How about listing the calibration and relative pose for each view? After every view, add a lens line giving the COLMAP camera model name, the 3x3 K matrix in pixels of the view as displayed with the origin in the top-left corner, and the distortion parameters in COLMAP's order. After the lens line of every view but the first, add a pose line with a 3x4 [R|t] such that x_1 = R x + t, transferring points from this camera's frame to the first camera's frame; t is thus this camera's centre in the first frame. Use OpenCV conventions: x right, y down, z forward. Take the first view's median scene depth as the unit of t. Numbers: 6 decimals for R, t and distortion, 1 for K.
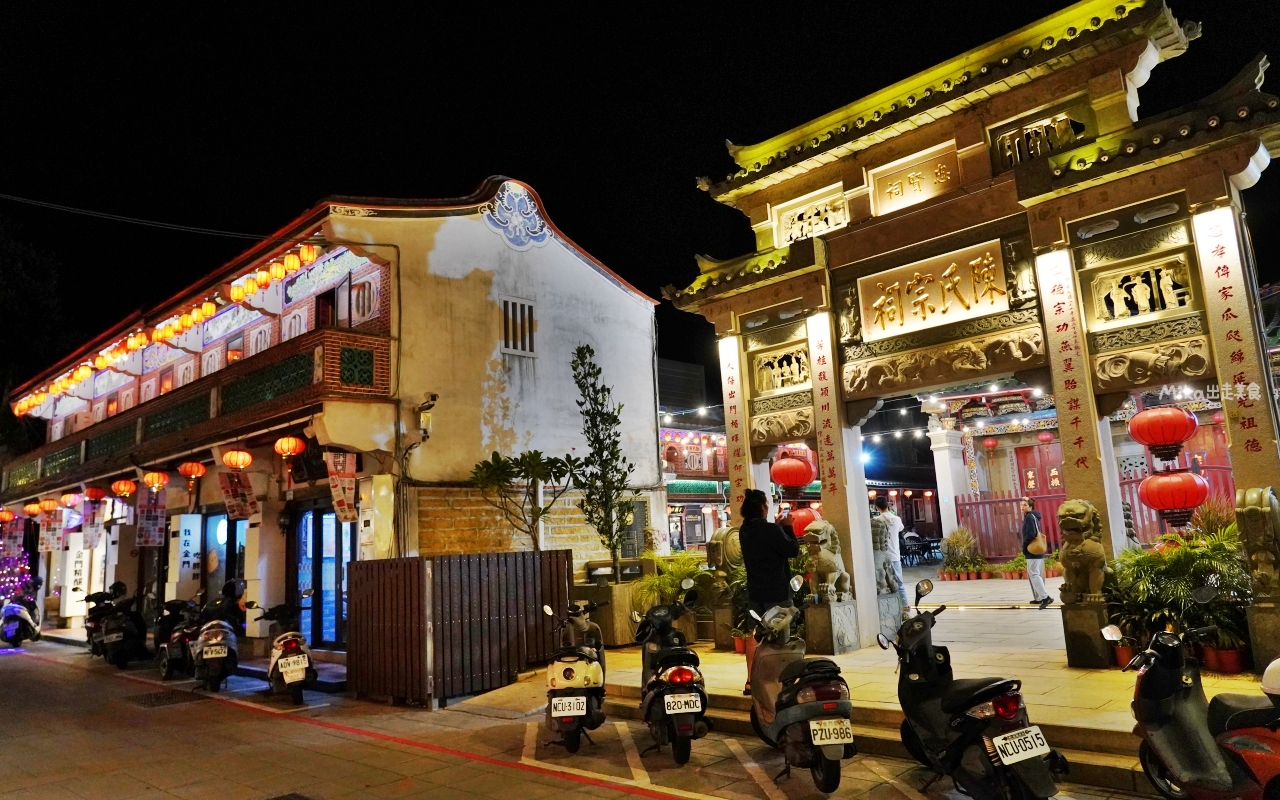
lens RADIAL K [[891.0, 0, 640.0], [0, 891.0, 400.0], [0, 0, 1]] dist [-0.032321, 0.030178]
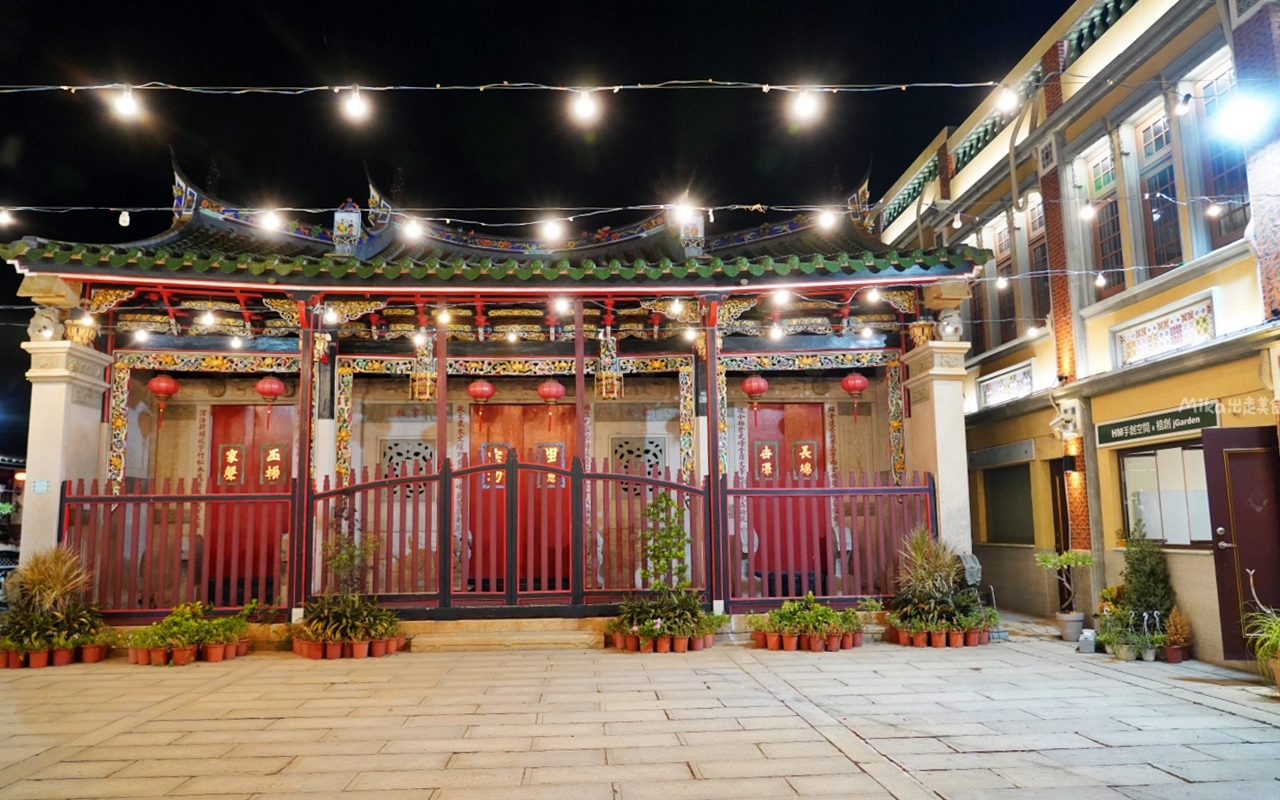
lens RADIAL K [[916.5, 0, 640.0], [0, 916.5, 400.0], [0, 0, 1]] dist [0.000592, 0.001841]
pose [[0.679785, 0.148326, 0.718256, 0.199901], [-0.148509, 0.986886, -0.063246, 0.049143], [-0.718218, -0.063674, 0.692898, 0.427089]]
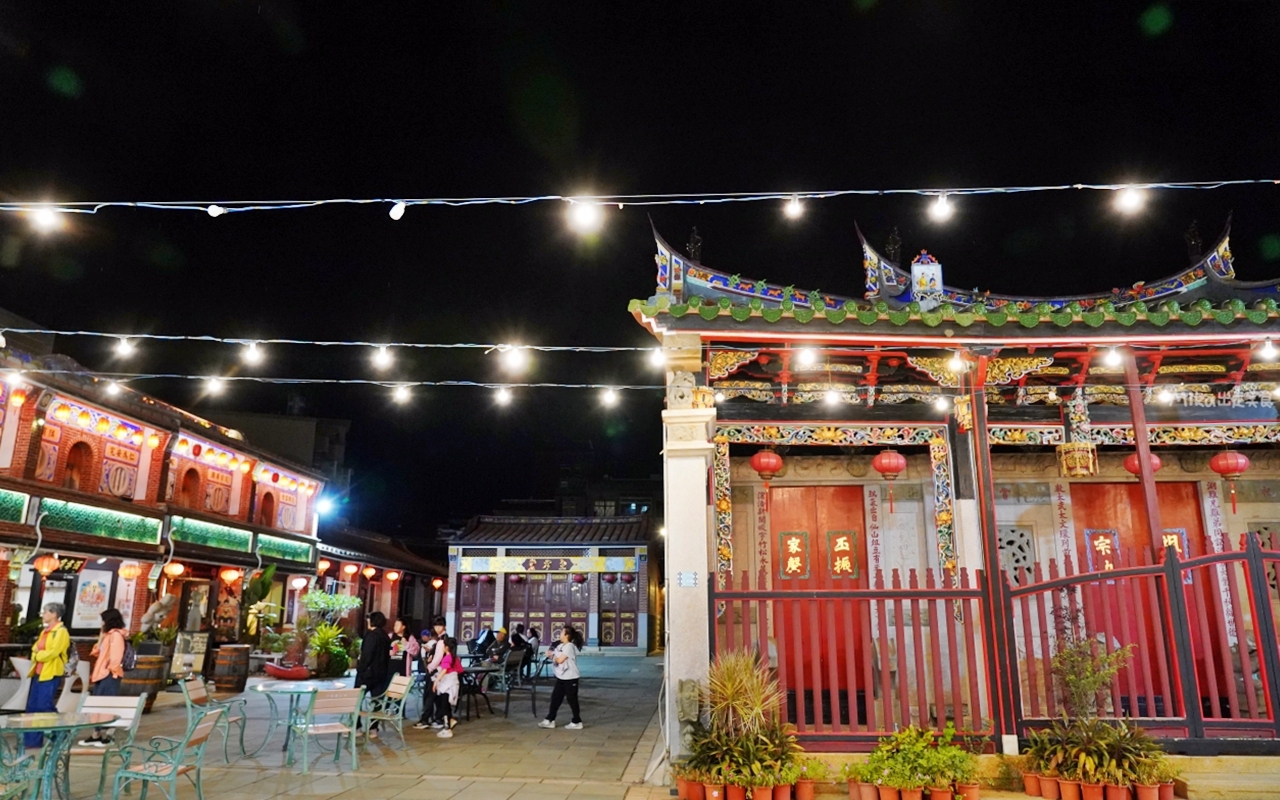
lens RADIAL K [[891.0, 0, 640.0], [0, 891.0, 400.0], [0, 0, 1]] dist [-0.032321, 0.030178]
pose [[0.768516, 0.211245, 0.603953, 0.066352], [-0.149489, 0.977083, -0.151534, 0.095475], [-0.622123, 0.026172, 0.782482, 0.686044]]
